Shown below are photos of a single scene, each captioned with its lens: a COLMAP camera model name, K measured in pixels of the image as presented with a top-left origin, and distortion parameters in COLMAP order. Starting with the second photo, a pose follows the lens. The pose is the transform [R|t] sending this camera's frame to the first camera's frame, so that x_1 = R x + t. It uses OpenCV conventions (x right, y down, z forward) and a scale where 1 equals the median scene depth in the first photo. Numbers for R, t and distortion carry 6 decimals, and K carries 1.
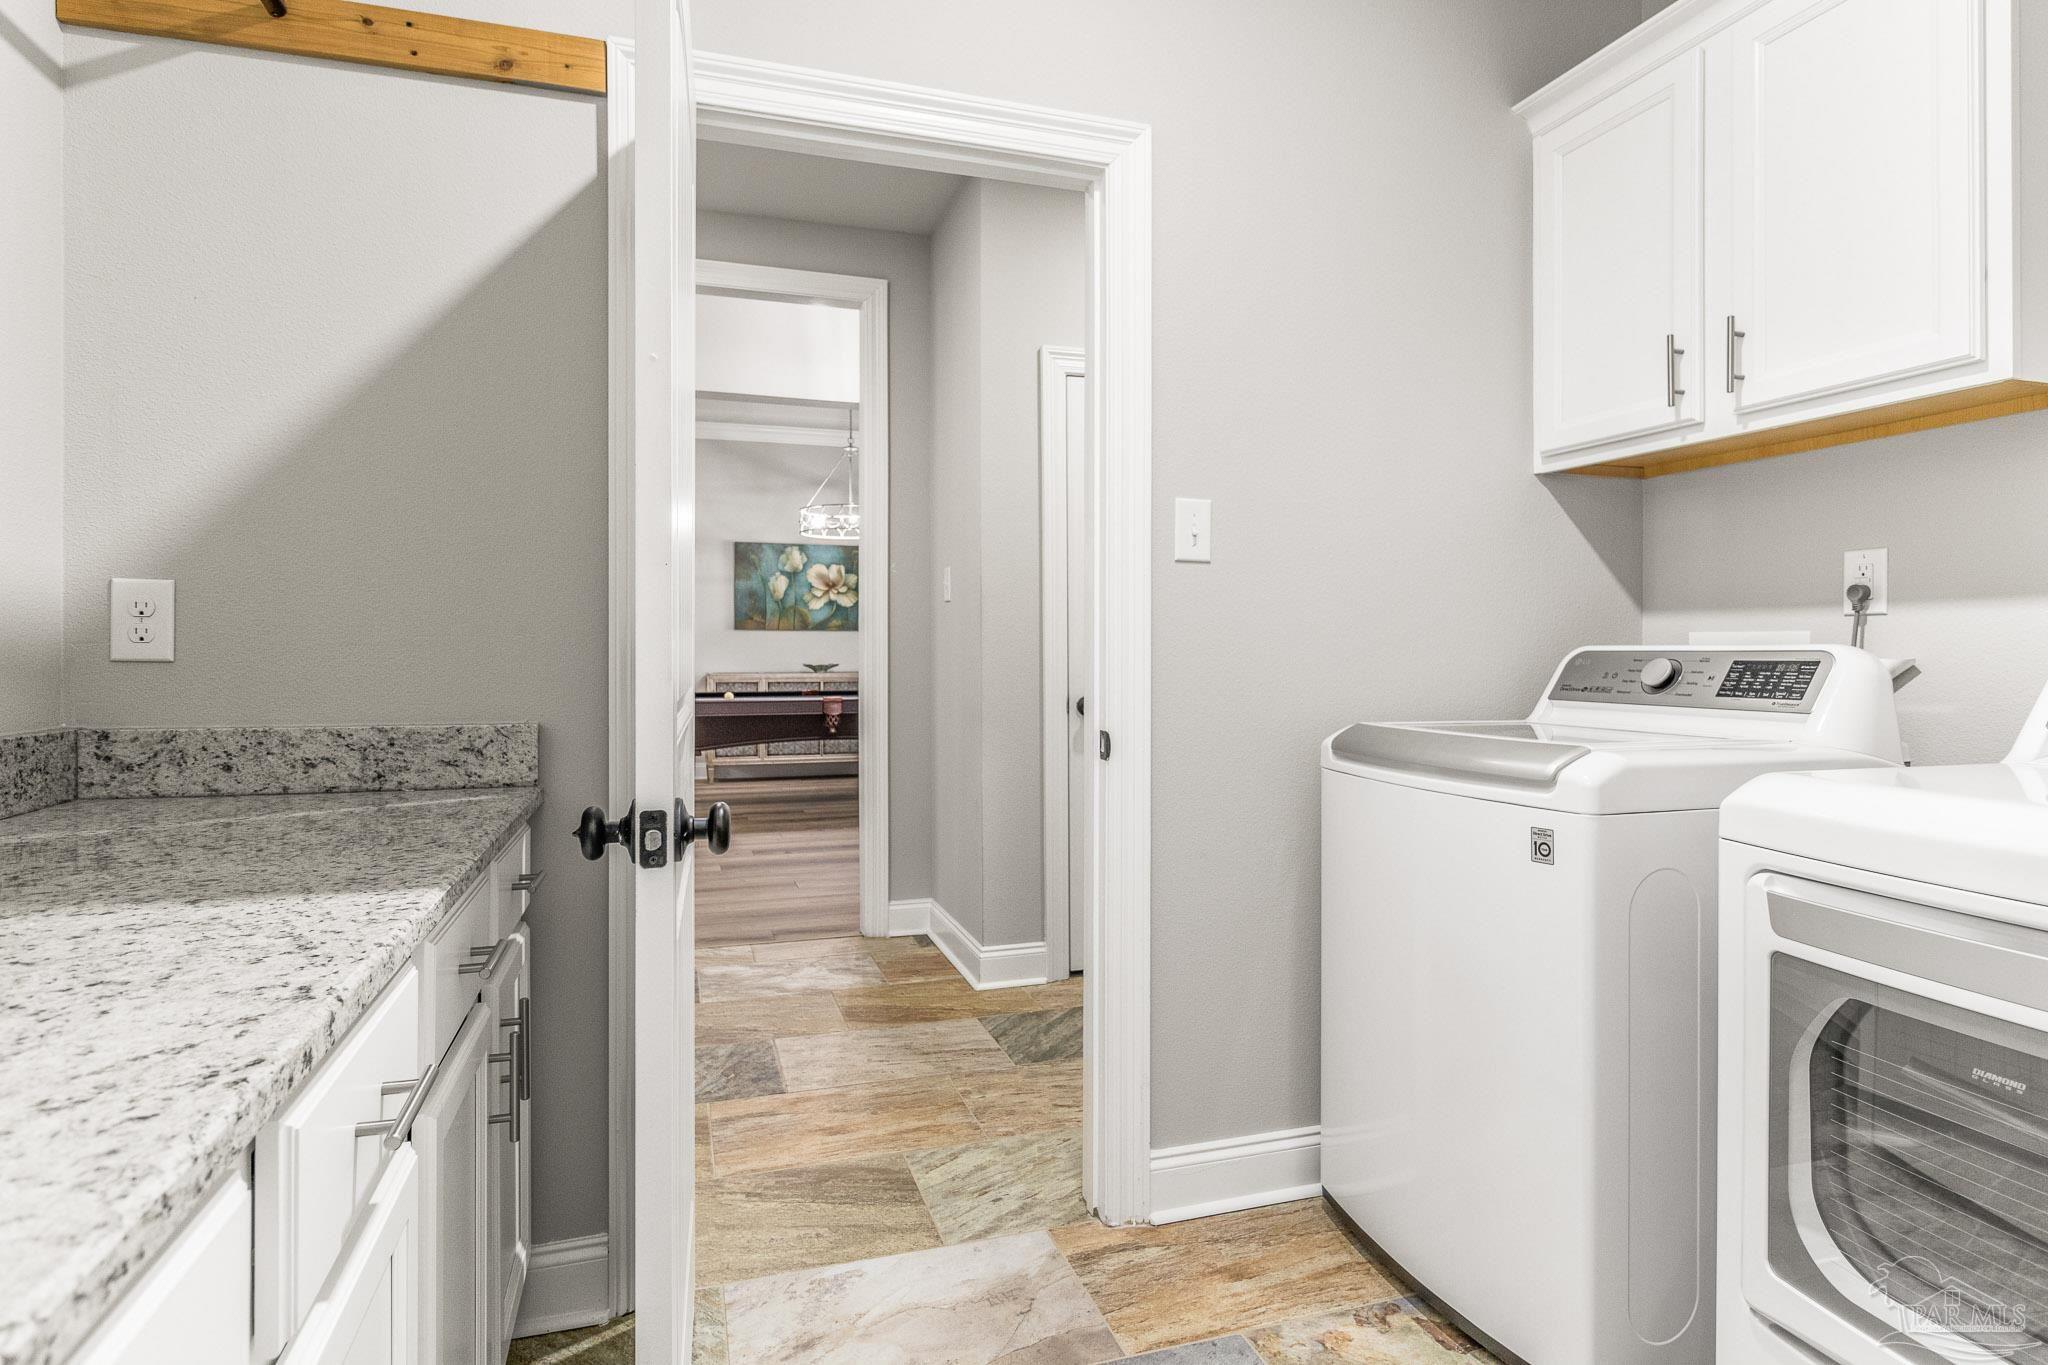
lens RADIAL K [[1152.4, 0, 1021.3], [0, 1152.4, 669.9], [0, 0, 1]] dist [0.000843, 0.001468]
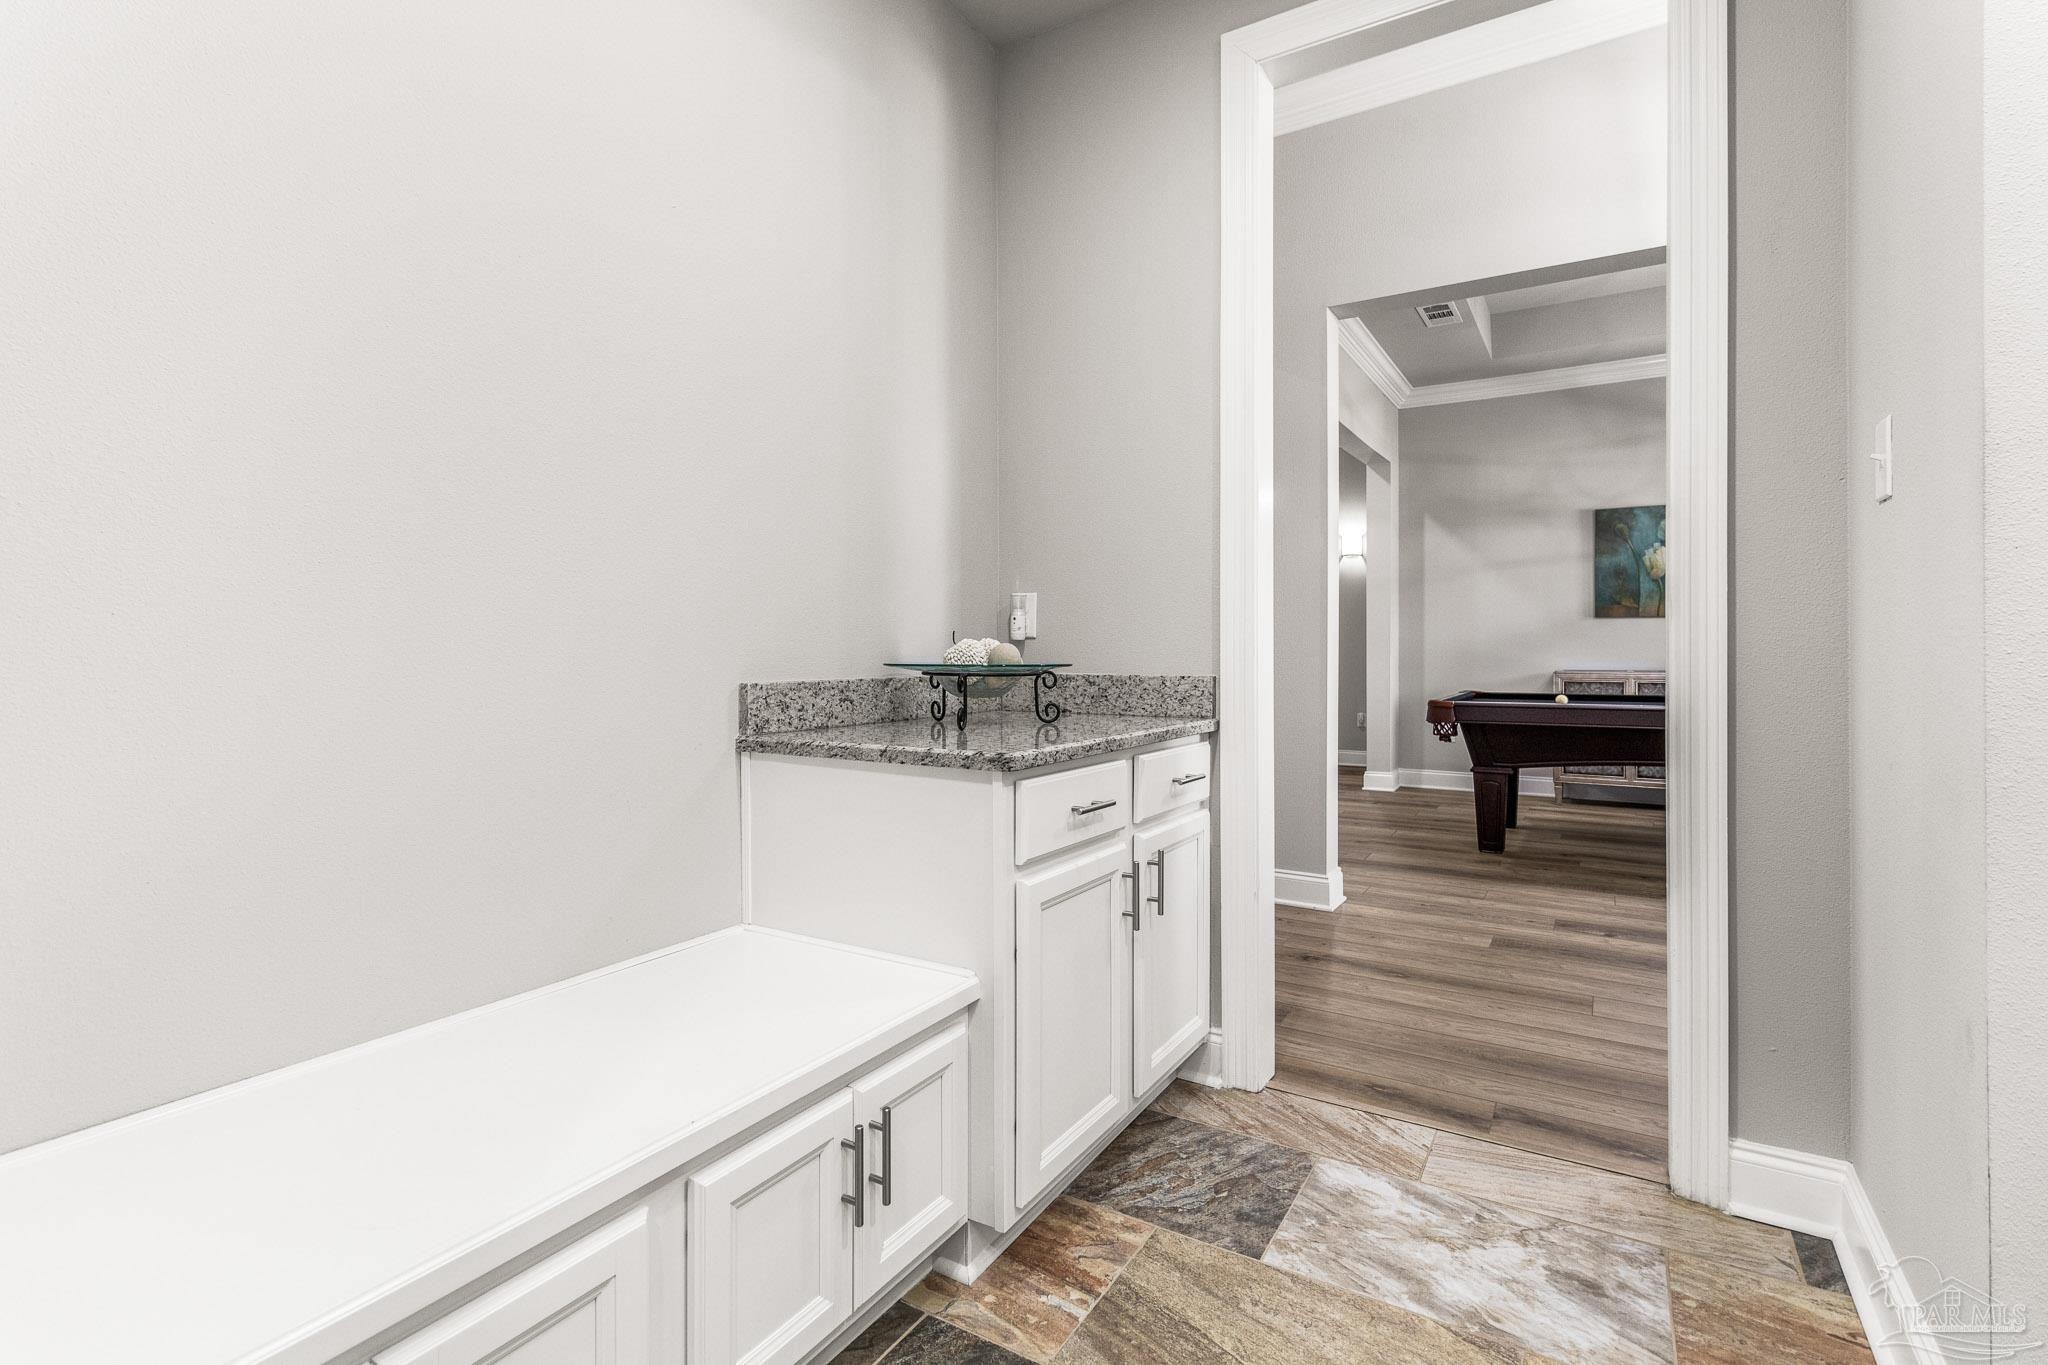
lens RADIAL K [[975.8, 0, 1013.4], [0, 975.8, 662.7], [0, 0, 1]] dist [-0.001596, 0.001576]
pose [[0.660045, -0.004321, -0.751214, -0.002940], [-0.003370, 0.999956, -0.008713, 0.004178], [0.751219, 0.008283, 0.660001, 0.248209]]
